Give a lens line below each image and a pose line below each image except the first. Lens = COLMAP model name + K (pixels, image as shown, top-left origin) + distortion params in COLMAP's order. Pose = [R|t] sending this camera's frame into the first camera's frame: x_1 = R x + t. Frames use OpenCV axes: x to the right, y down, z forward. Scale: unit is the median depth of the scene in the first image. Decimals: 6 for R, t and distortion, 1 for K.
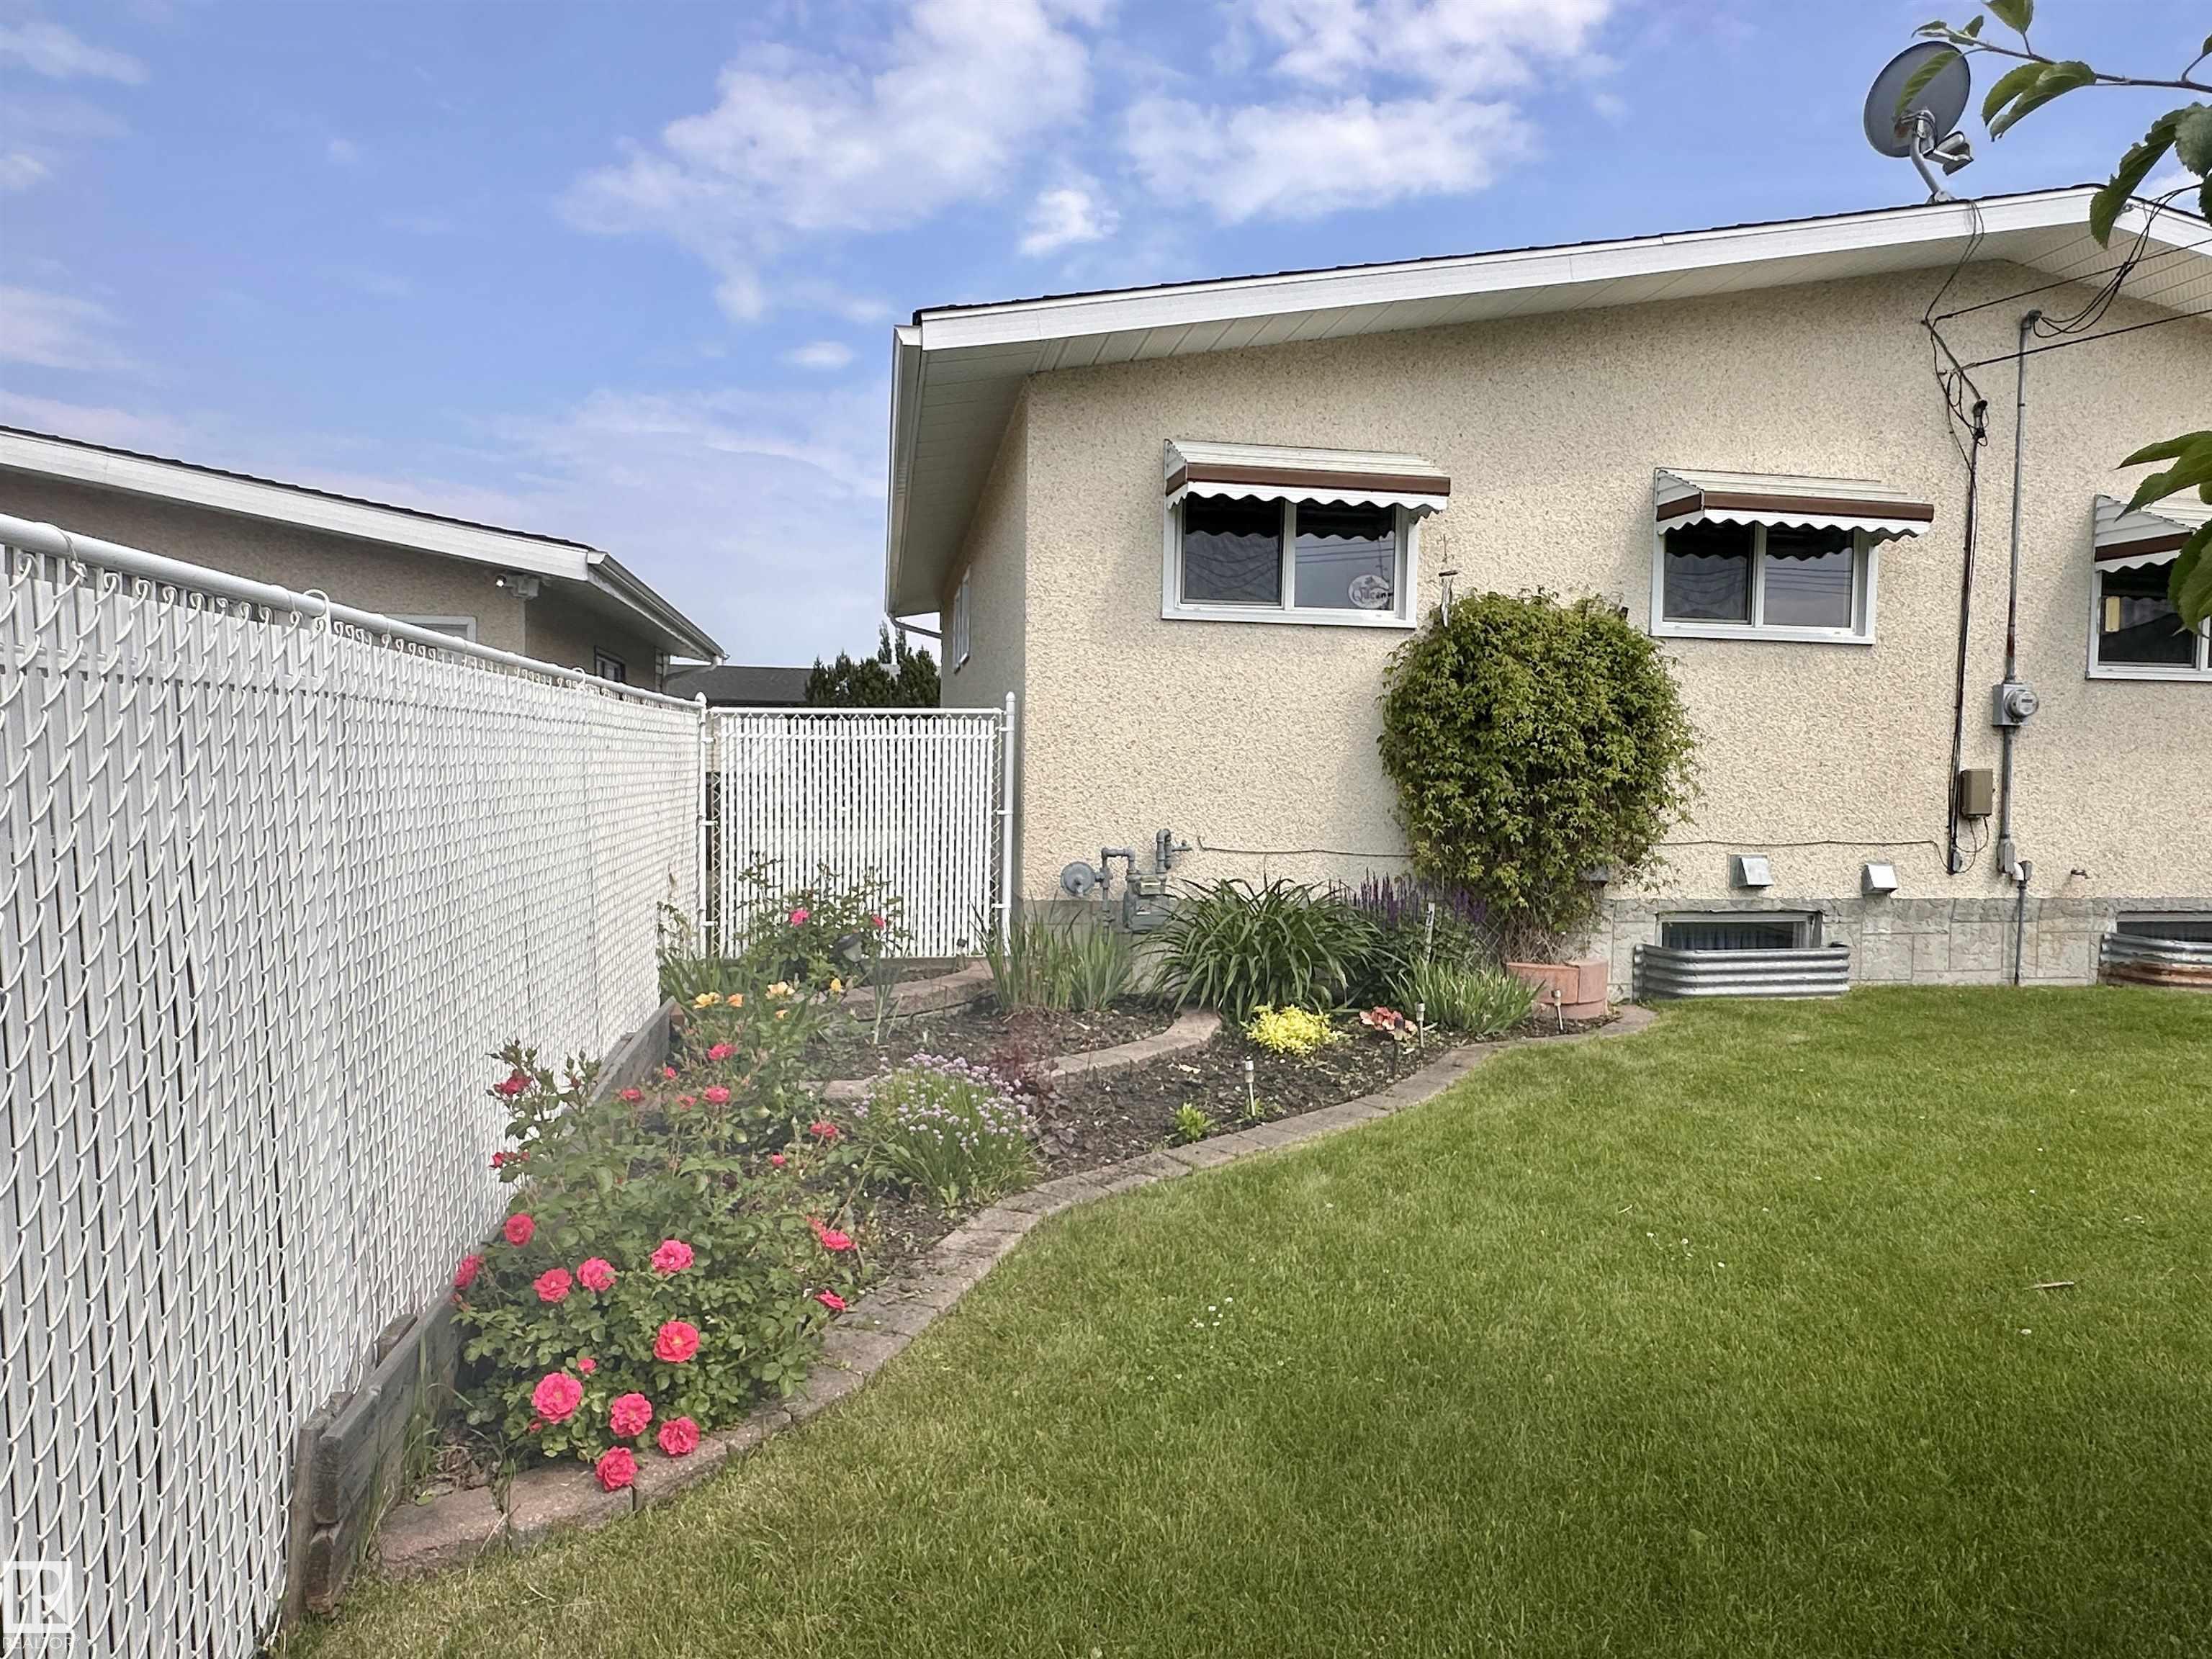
lens RADIAL K [[1355.1, 0, 1117.9], [0, 1355.1, 836.0], [0, 0, 1]] dist [-0.004042, 0.000012]
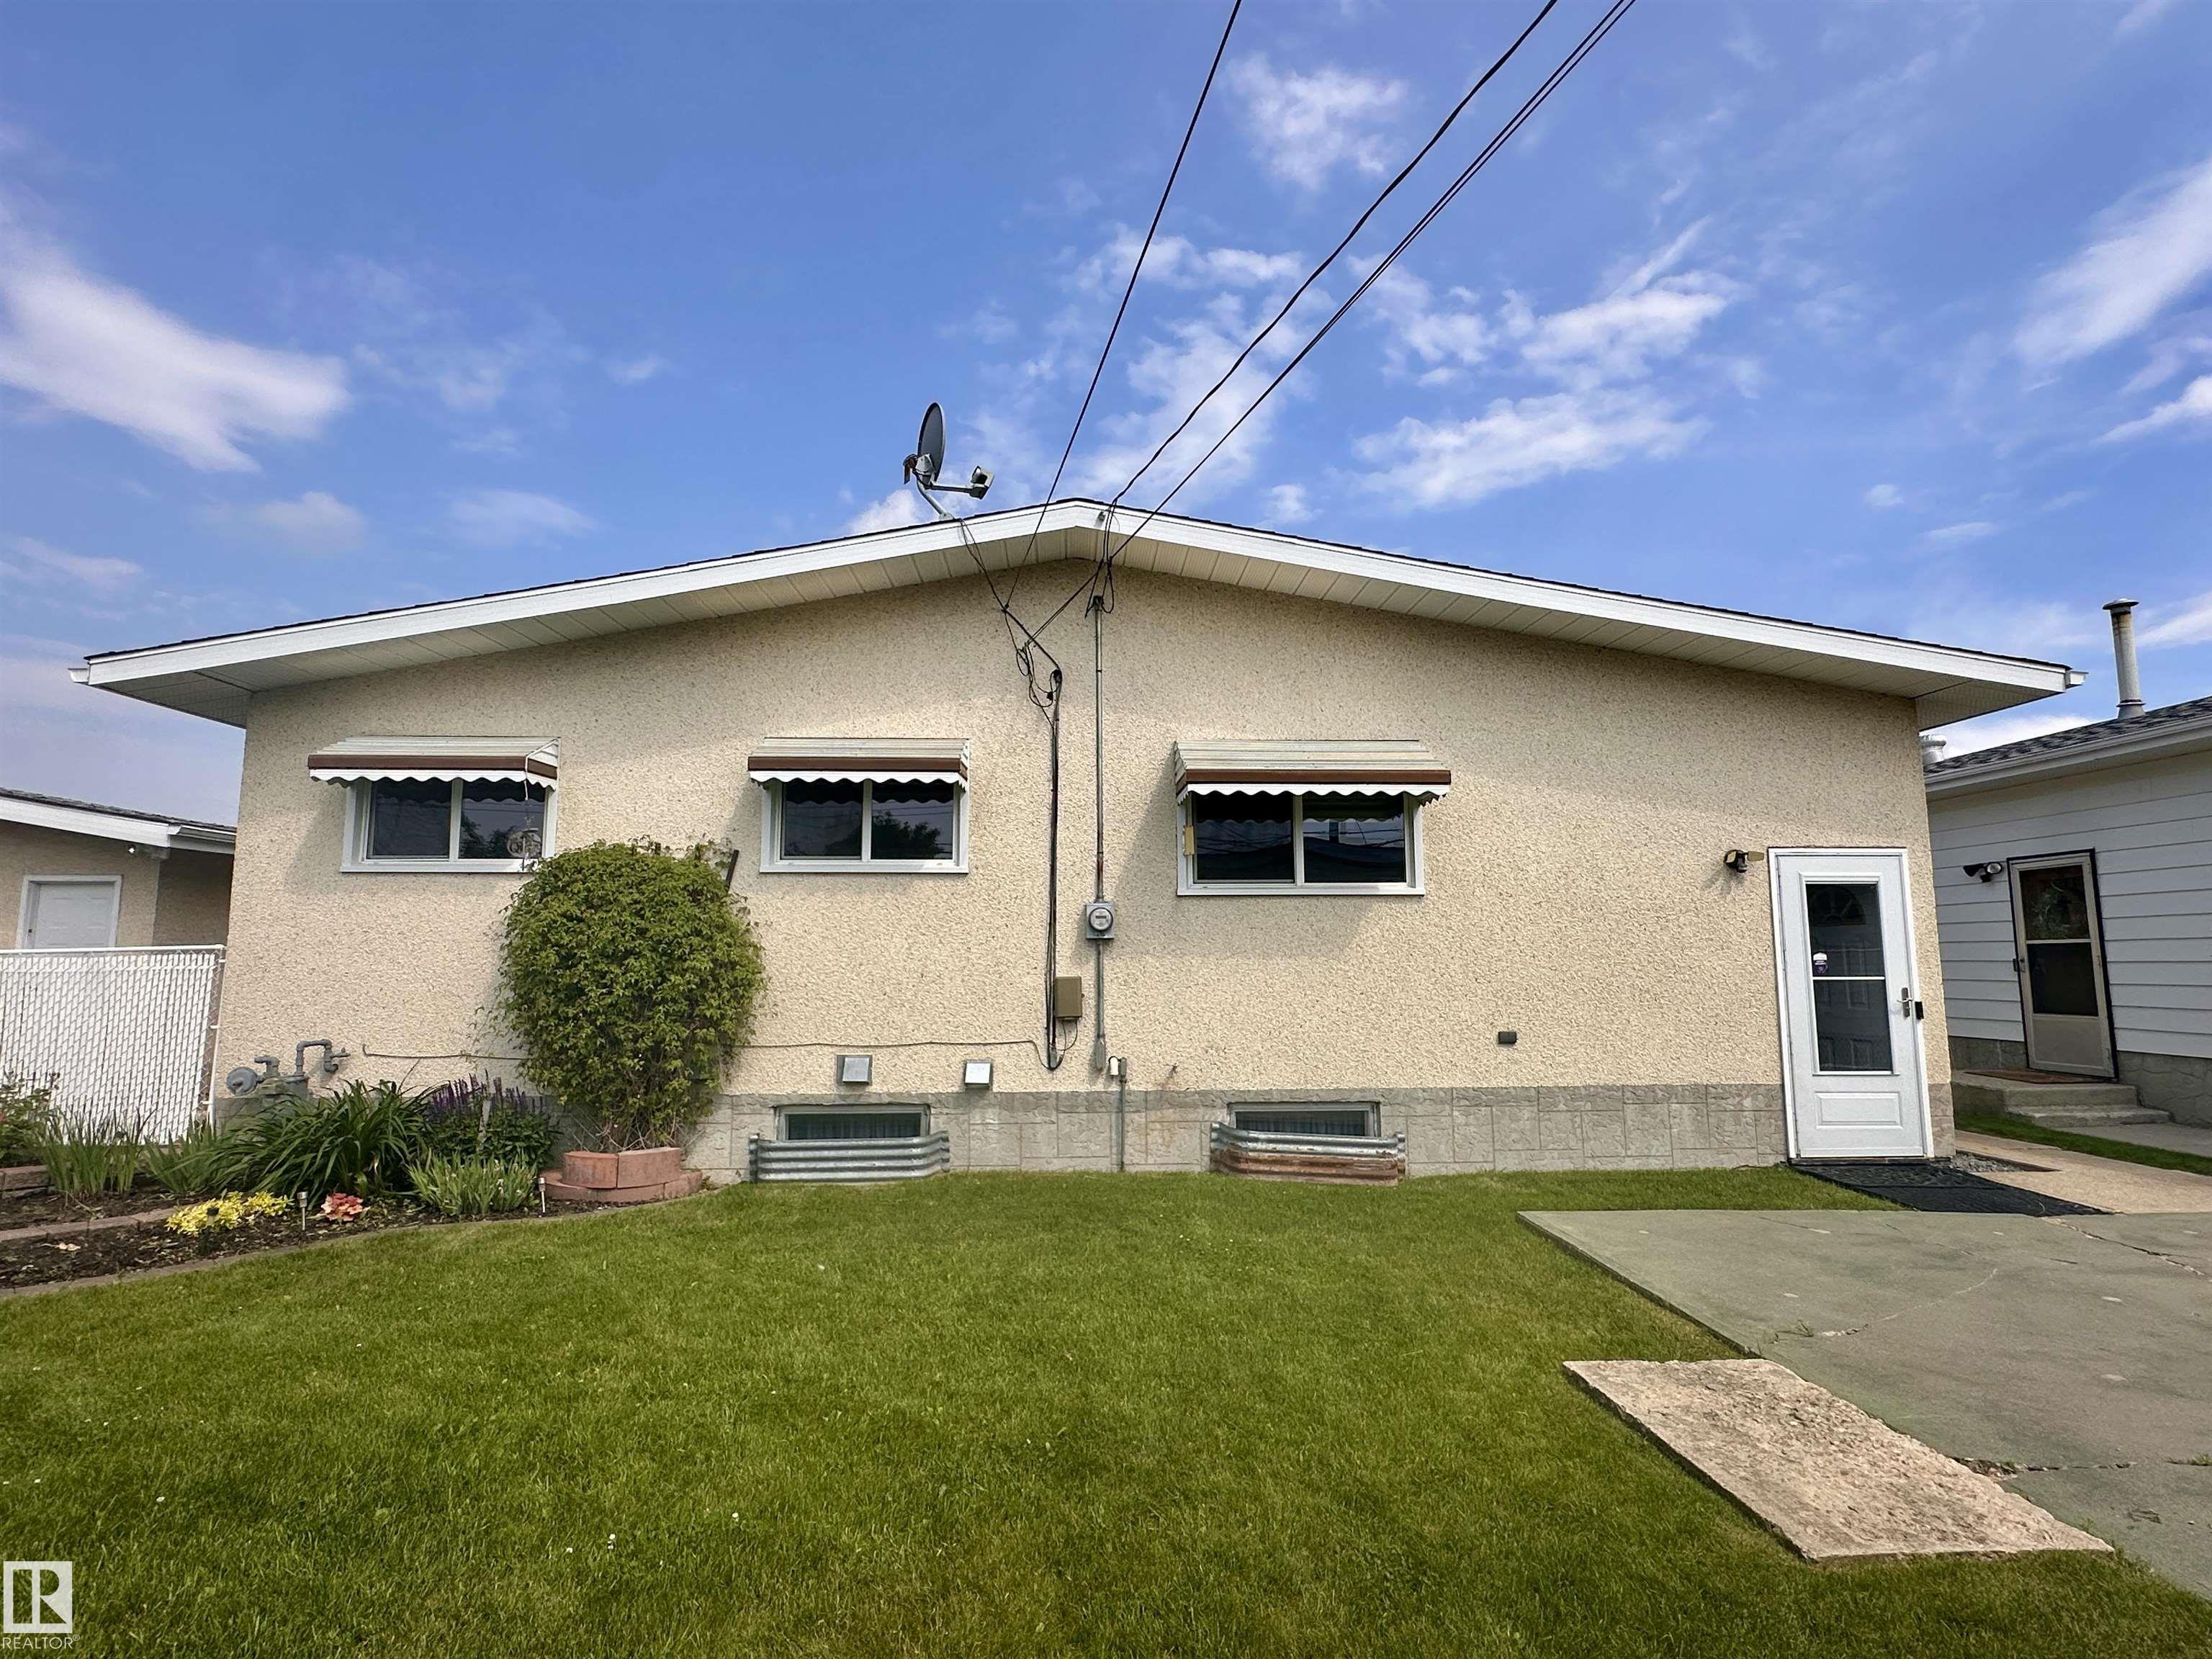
lens RADIAL K [[1102.8, 0, 1106.0], [0, 1102.8, 829.5], [0, 0, 1]] dist [-0.005558, -0.000978]
pose [[0.990682, -0.033149, -0.132096, 0.825228], [0.011421, 0.986731, -0.161960, -0.021768], [0.135712, 0.158943, 0.977916, 0.068486]]
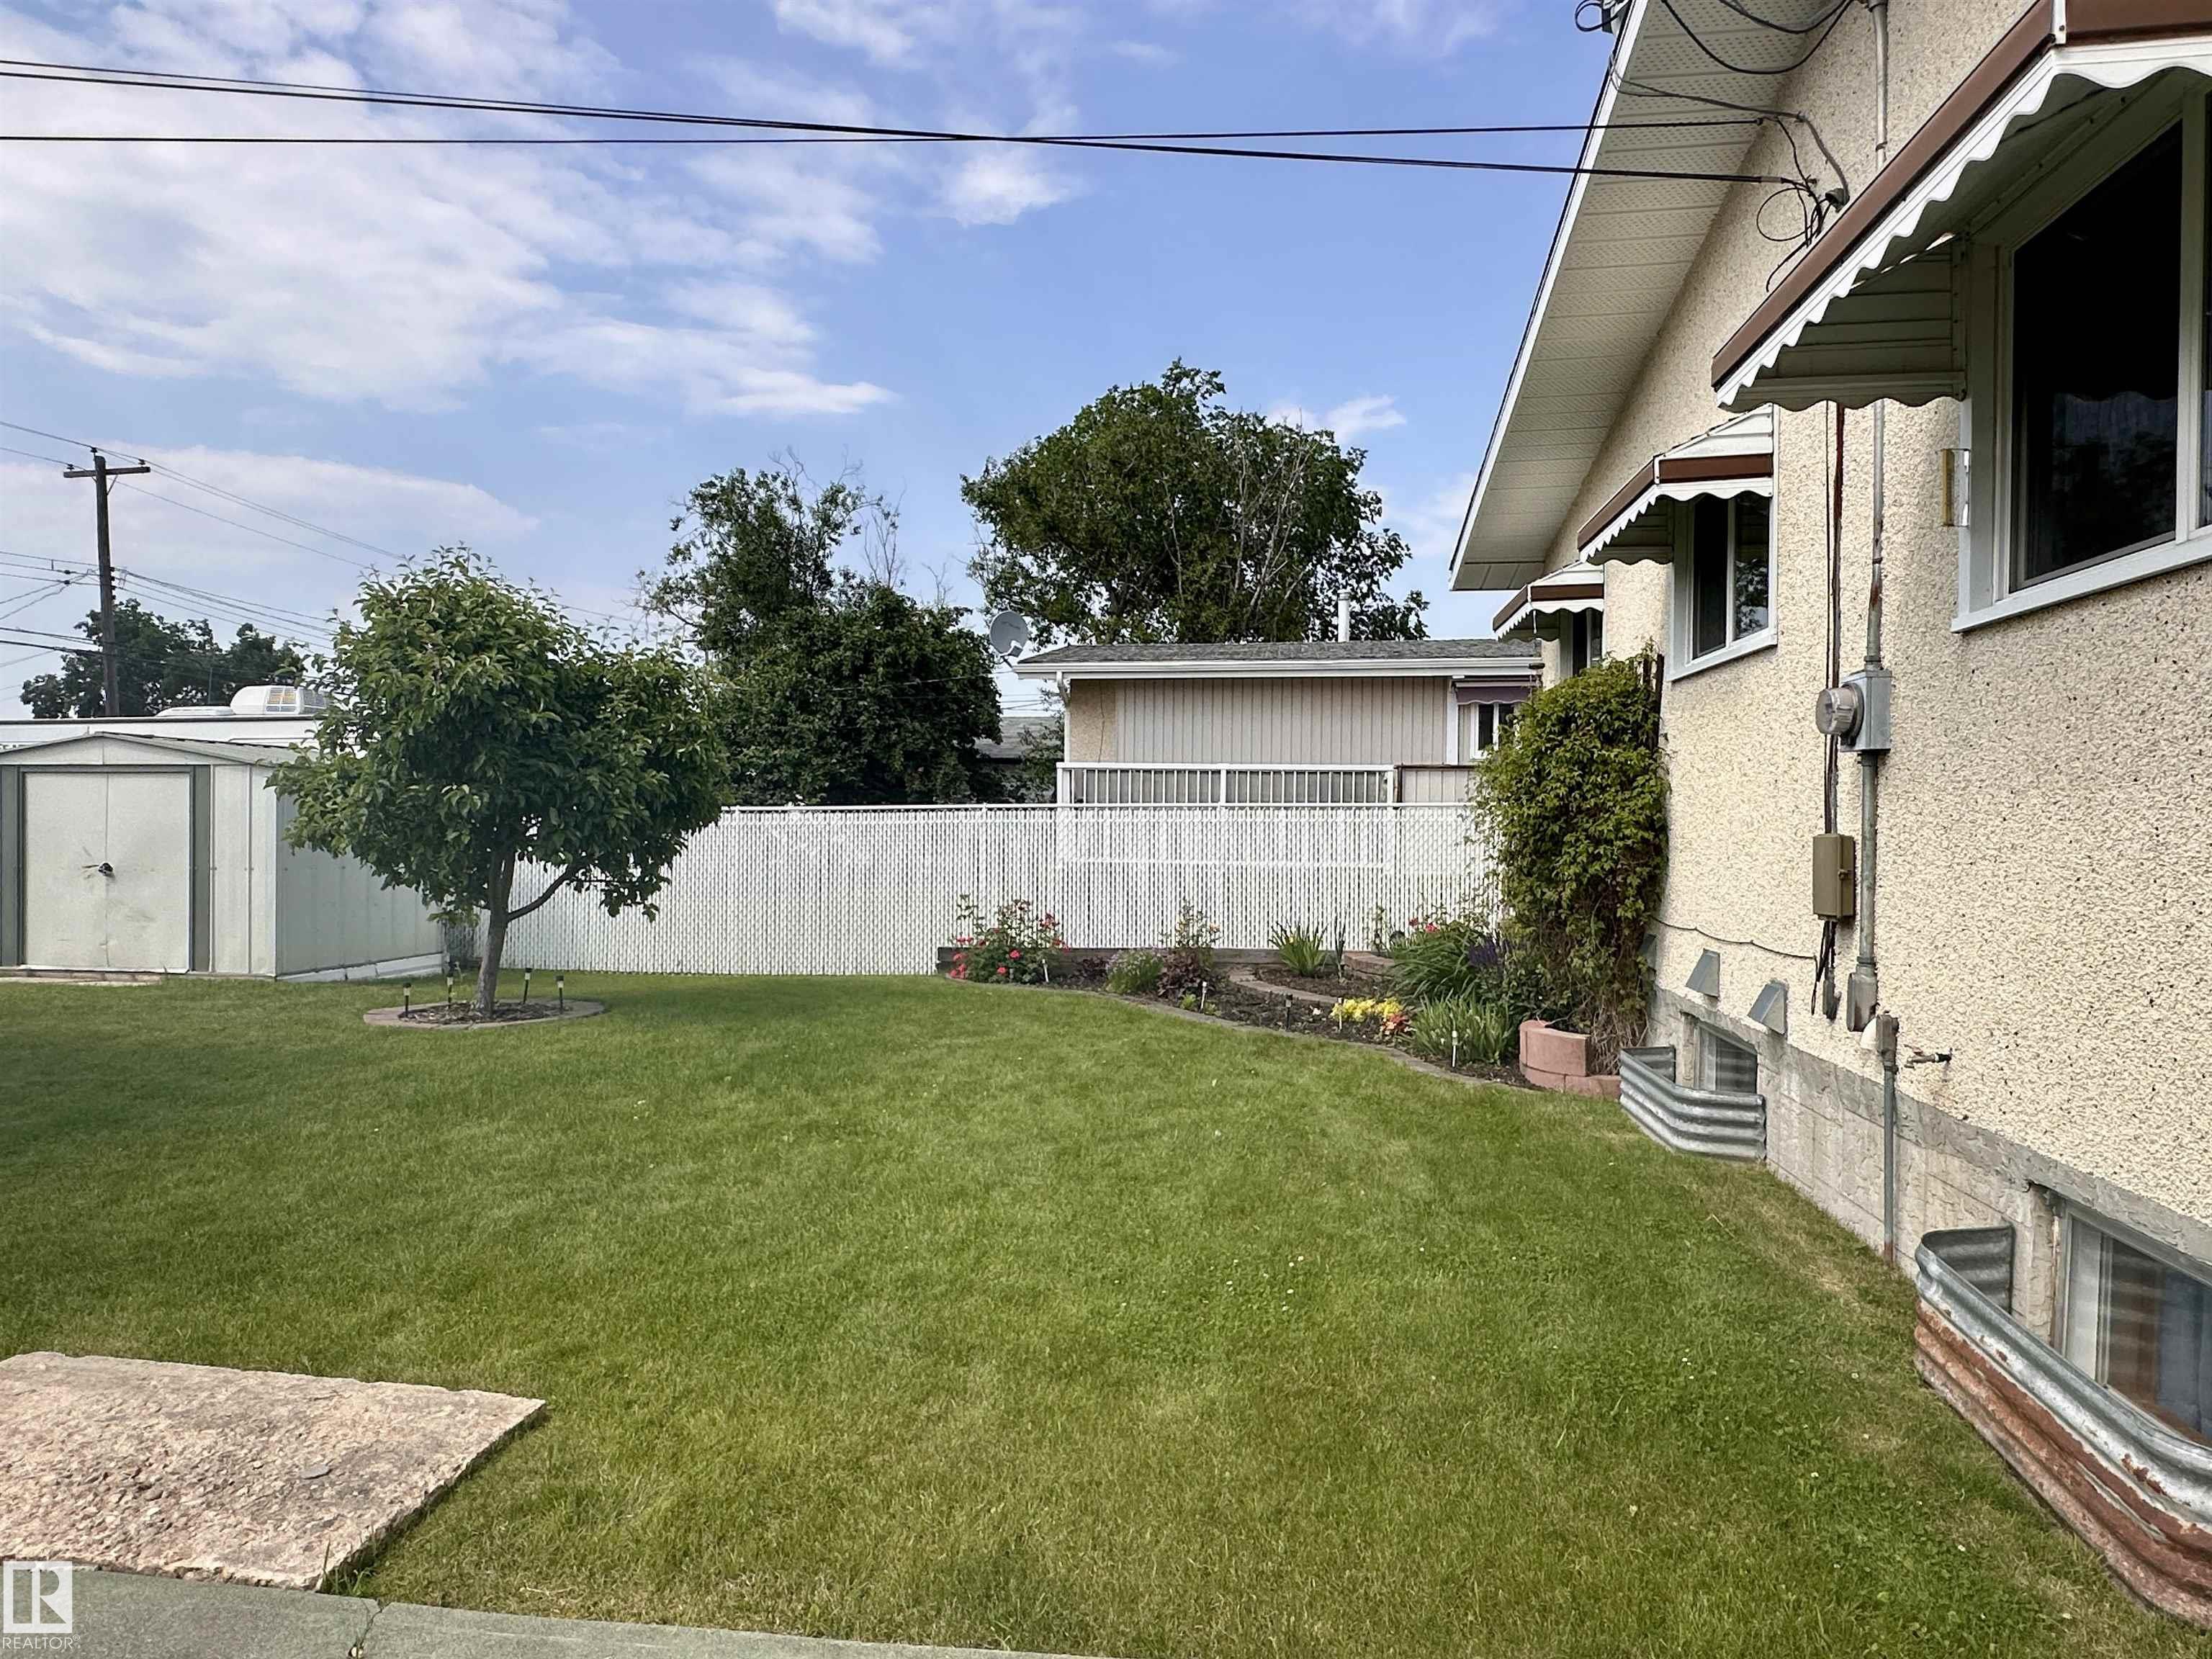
lens RADIAL K [[1355.1, 0, 1117.9], [0, 1355.1, 836.0], [0, 0, 1]] dist [-0.004042, 0.000012]
pose [[-0.289239, -0.007053, -0.957231, 1.300794], [-0.057029, 0.998324, 0.009877, -0.038793], [0.955557, 0.057447, -0.289156, 0.912438]]
